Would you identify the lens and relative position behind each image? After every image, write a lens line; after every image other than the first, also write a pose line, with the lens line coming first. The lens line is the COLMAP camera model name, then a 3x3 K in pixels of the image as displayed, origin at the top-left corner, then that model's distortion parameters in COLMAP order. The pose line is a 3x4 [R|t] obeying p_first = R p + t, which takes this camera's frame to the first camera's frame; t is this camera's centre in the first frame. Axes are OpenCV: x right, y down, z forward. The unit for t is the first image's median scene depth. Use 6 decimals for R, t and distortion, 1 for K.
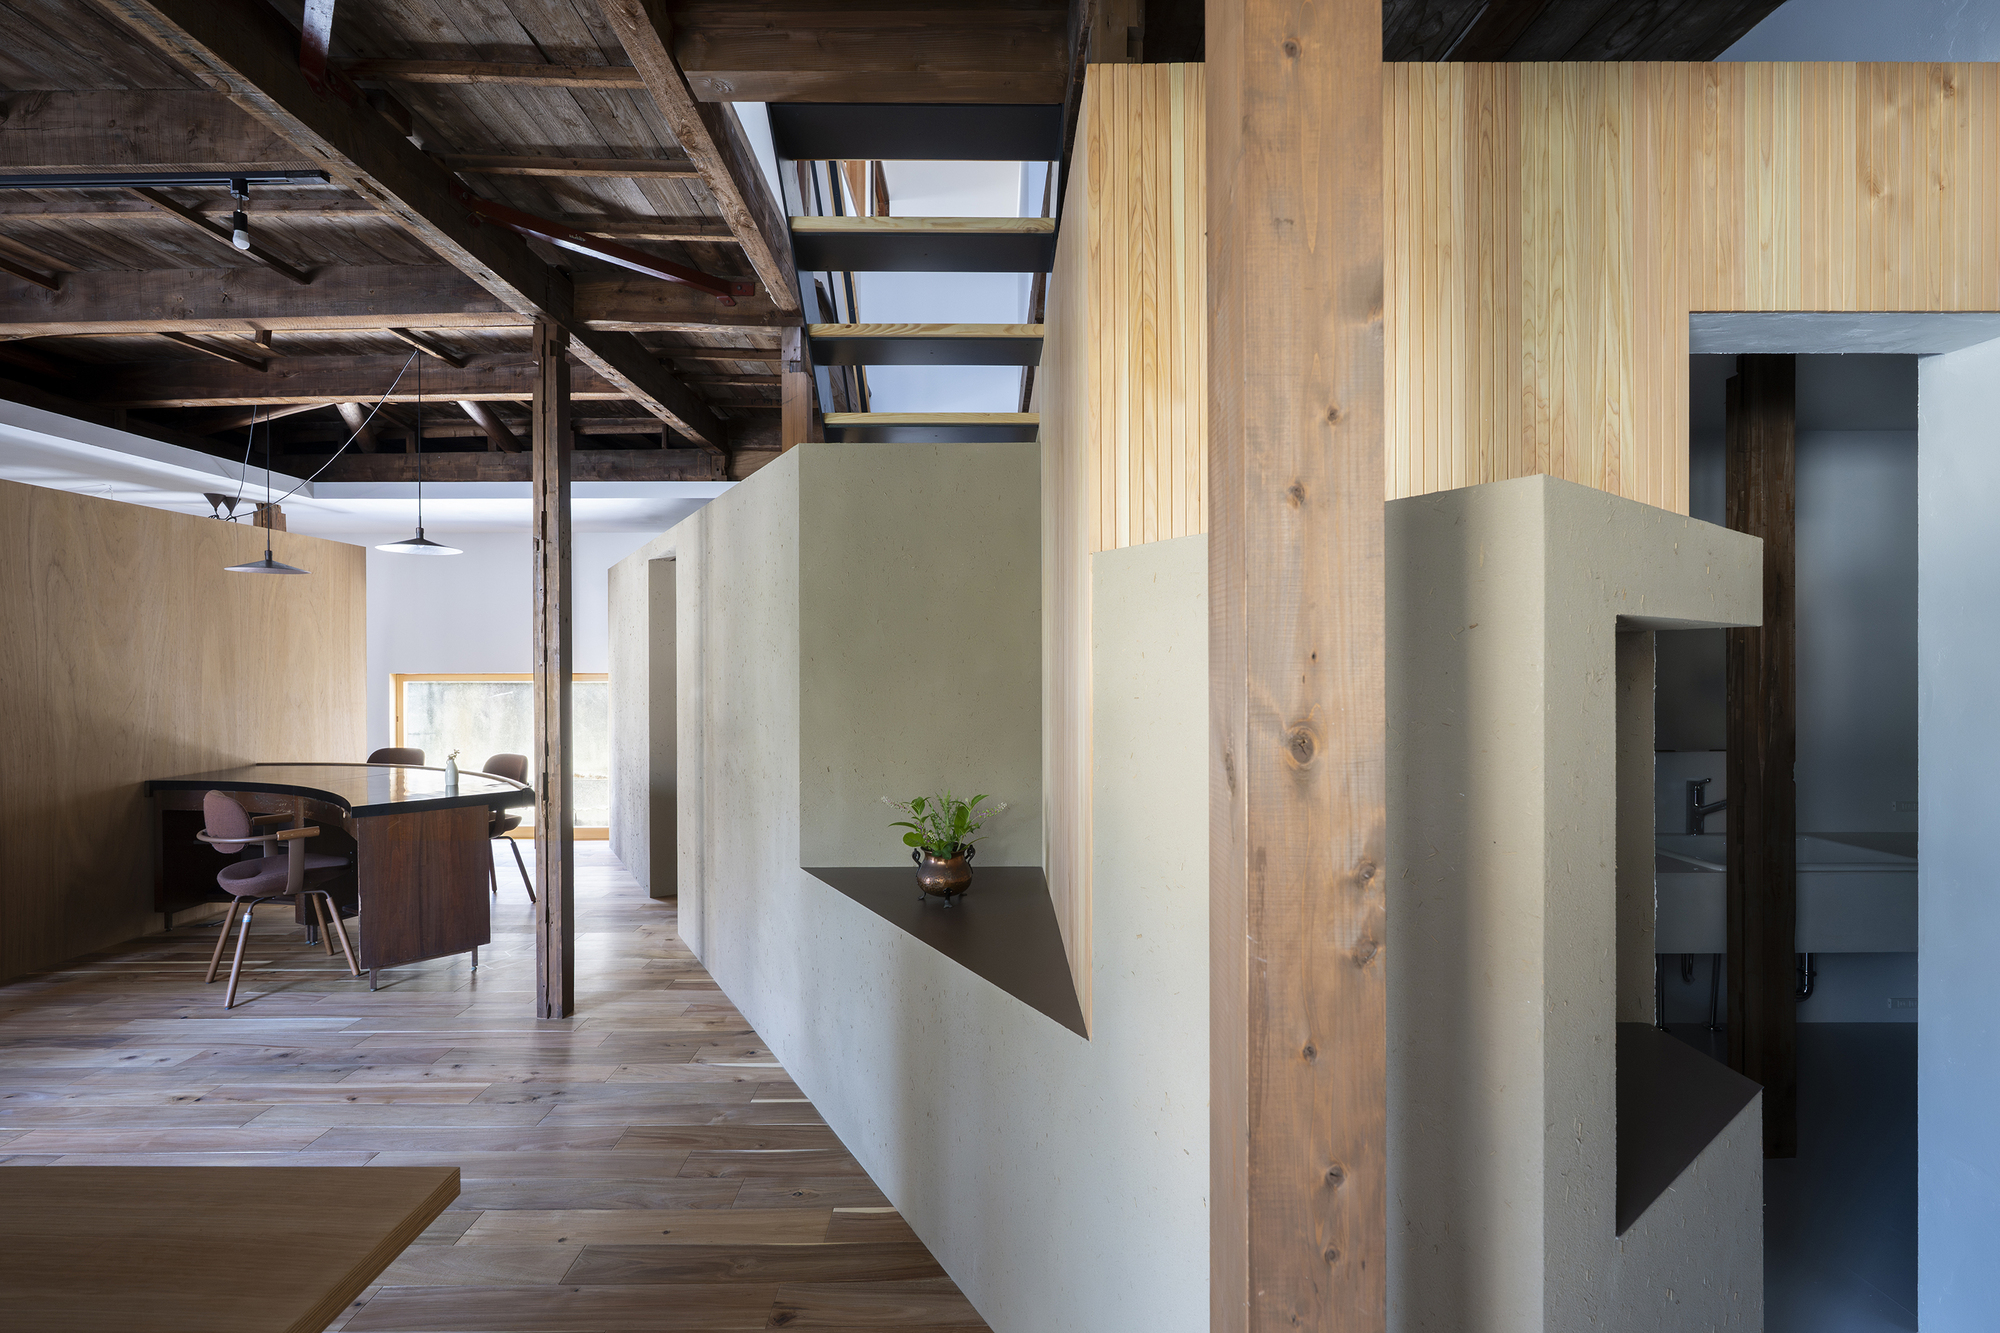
lens RADIAL K [[794.2, 0, 932.3], [0, 794.2, 662.2], [0, 0, 1]] dist [0.003070, -0.000023]
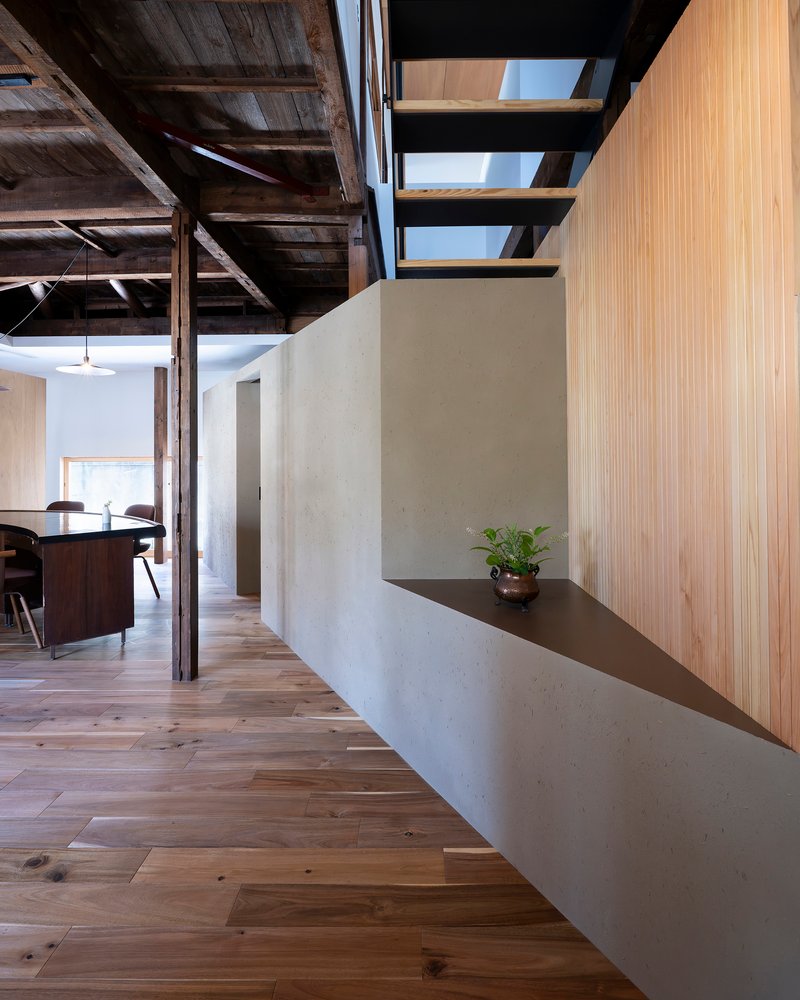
lens RADIAL K [[429.7, 0, 395.5], [0, 429.7, 461.5], [0, 0, 1]] dist [0.001654, -0.000335]
pose [[0.997461, 0.013543, 0.069917, -0.164062], [-0.013693, 0.999905, 0.001656, 0.040532], [-0.069888, -0.002609, 0.997551, 0.201779]]
